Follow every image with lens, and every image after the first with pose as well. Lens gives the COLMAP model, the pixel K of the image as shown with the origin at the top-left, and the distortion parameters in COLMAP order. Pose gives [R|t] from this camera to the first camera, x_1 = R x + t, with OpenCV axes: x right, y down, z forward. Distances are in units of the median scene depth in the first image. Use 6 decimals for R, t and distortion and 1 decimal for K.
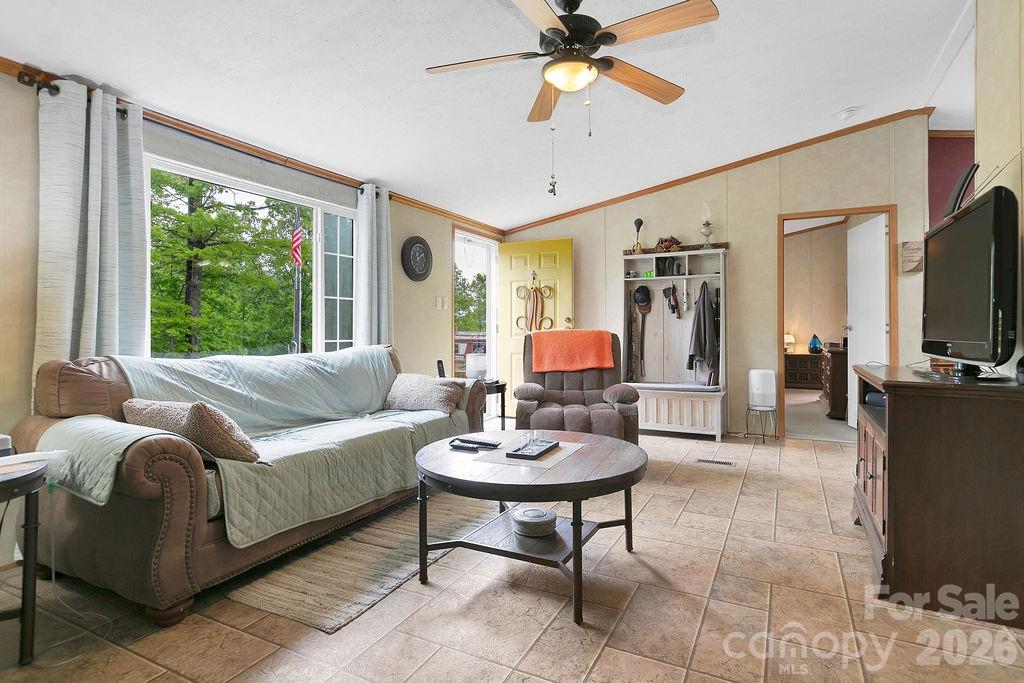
lens RADIAL K [[521.3, 0, 522.7], [0, 521.3, 329.9], [0, 0, 1]] dist [0.013217, -0.000017]
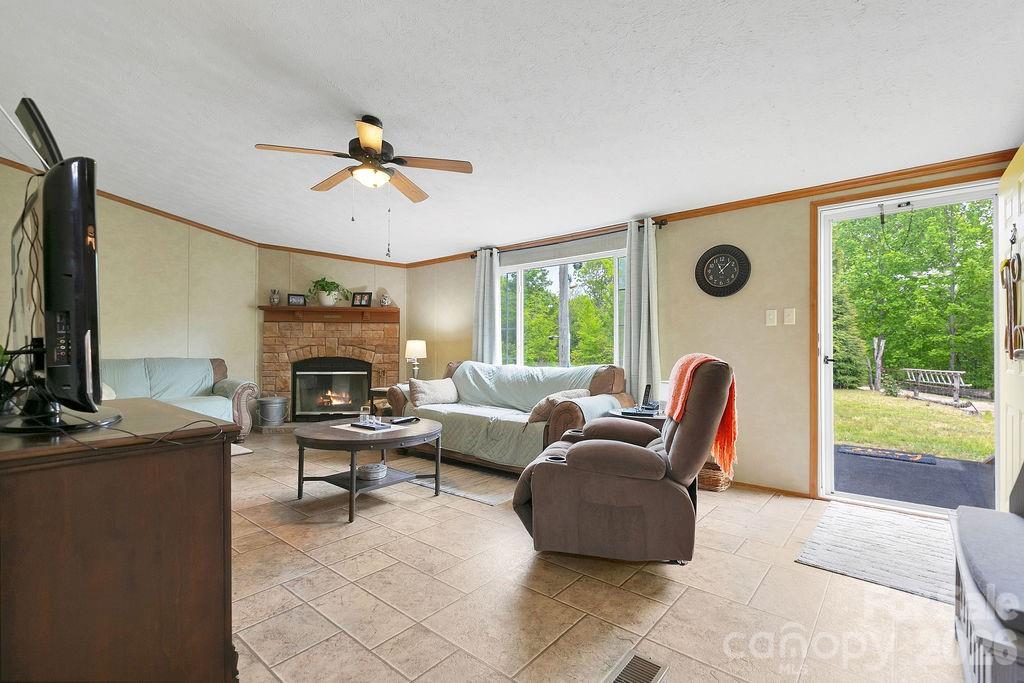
lens RADIAL K [[467.4, 0, 516.0], [0, 467.4, 347.5], [0, 0, 1]] dist [0.004606, 0.000873]
pose [[-0.229761, -0.004093, -0.973239, 1.290503], [-0.005223, 0.999982, -0.002972, -0.009078], [0.973233, 0.004401, -0.229778, 1.729260]]
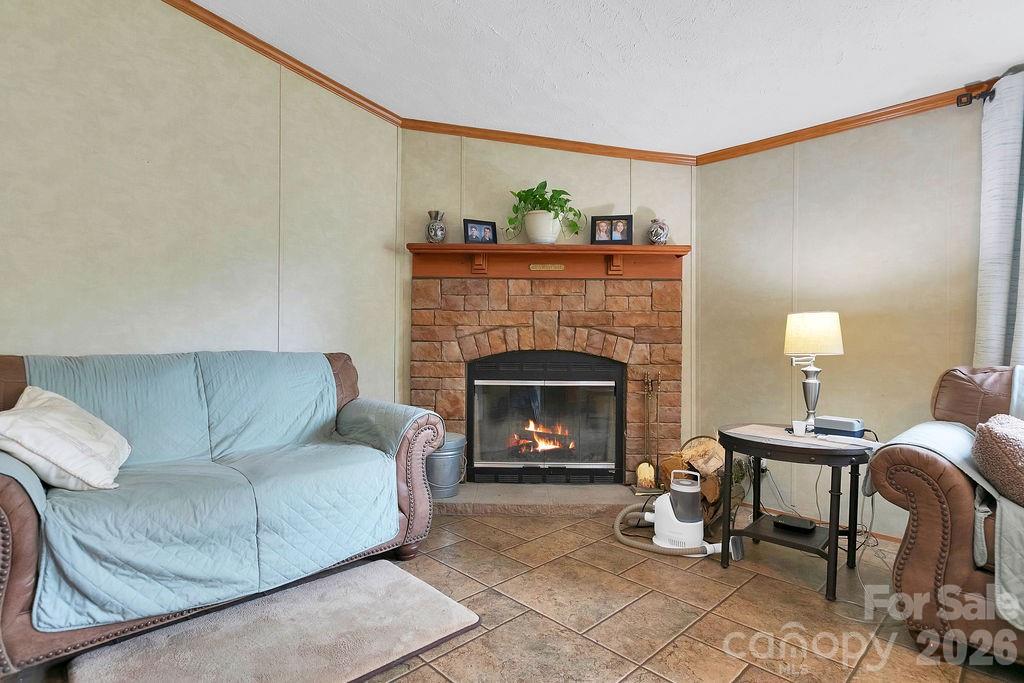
lens RADIAL K [[521.3, 0, 507.5], [0, 521.3, 338.0], [0, 0, 1]] dist [0.013217, -0.000017]
pose [[-0.321089, -0.002277, -0.947046, 0.344341], [-0.008517, 0.999964, 0.000483, 0.008737], [0.947011, 0.008221, -0.321096, 0.465481]]
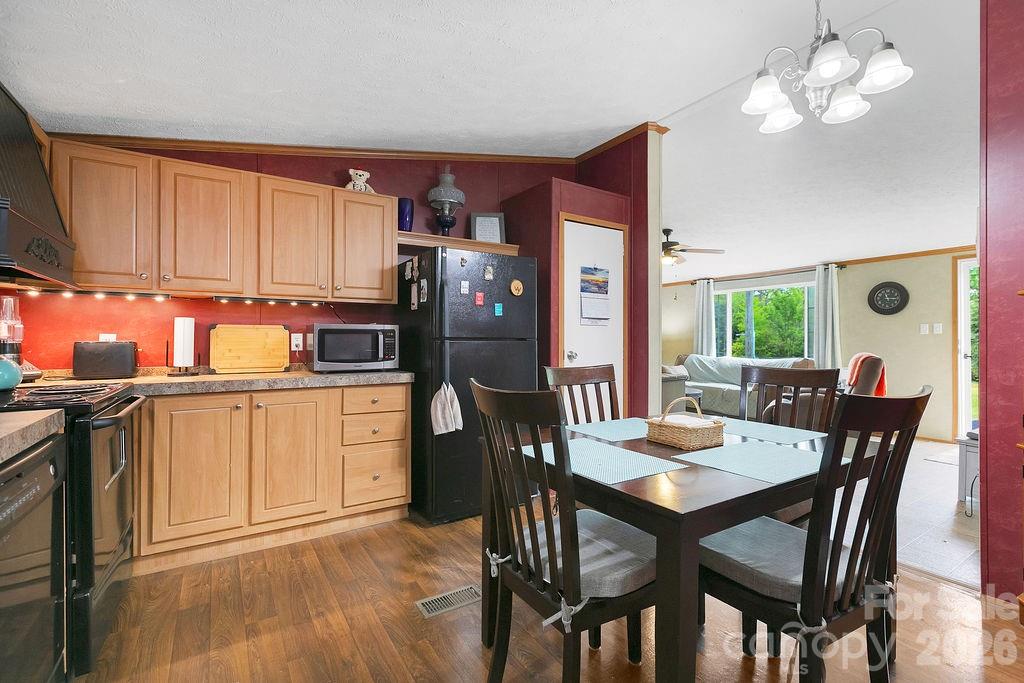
lens RADIAL K [[467.4, 0, 517.9], [0, 467.4, 336.4], [0, 0, 1]] dist [0.004606, 0.000873]
pose [[-0.501433, -0.008045, -0.865159, 2.697314], [-0.006697, 0.999963, -0.005417, -0.050377], [0.865170, 0.003077, -0.501469, 1.598234]]
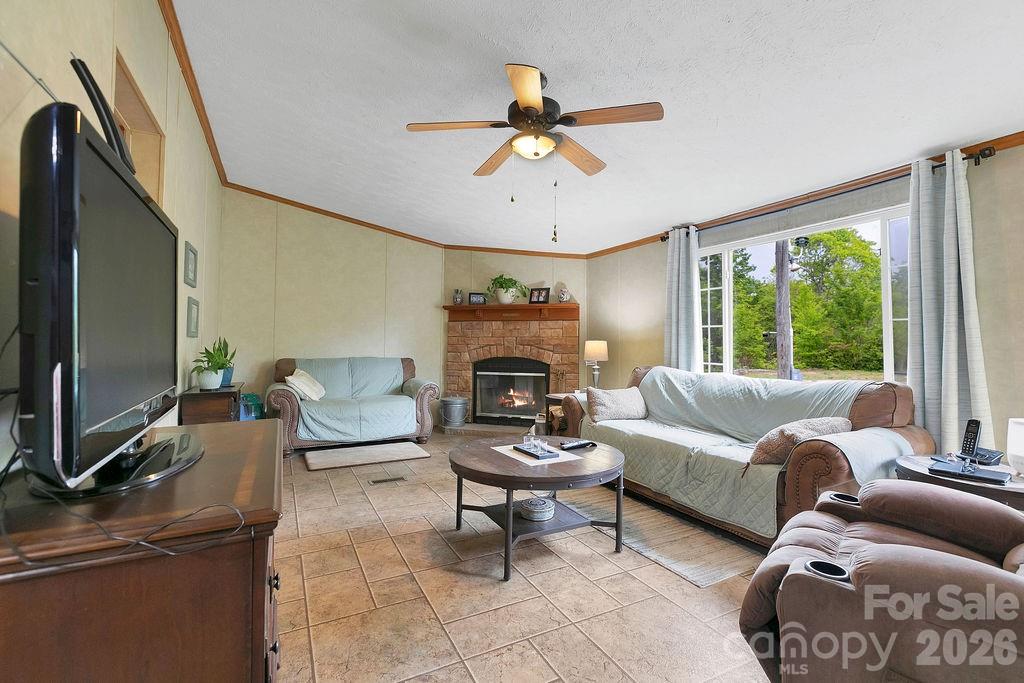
lens RADIAL K [[467.4, 0, 516.7], [0, 467.4, 328.4], [0, 0, 1]] dist [0.004606, 0.000873]
pose [[-0.586534, -0.024820, -0.809544, 0.981212], [-0.004934, 0.999621, -0.027072, -0.044123], [0.809909, -0.011885, -0.586435, 1.618606]]
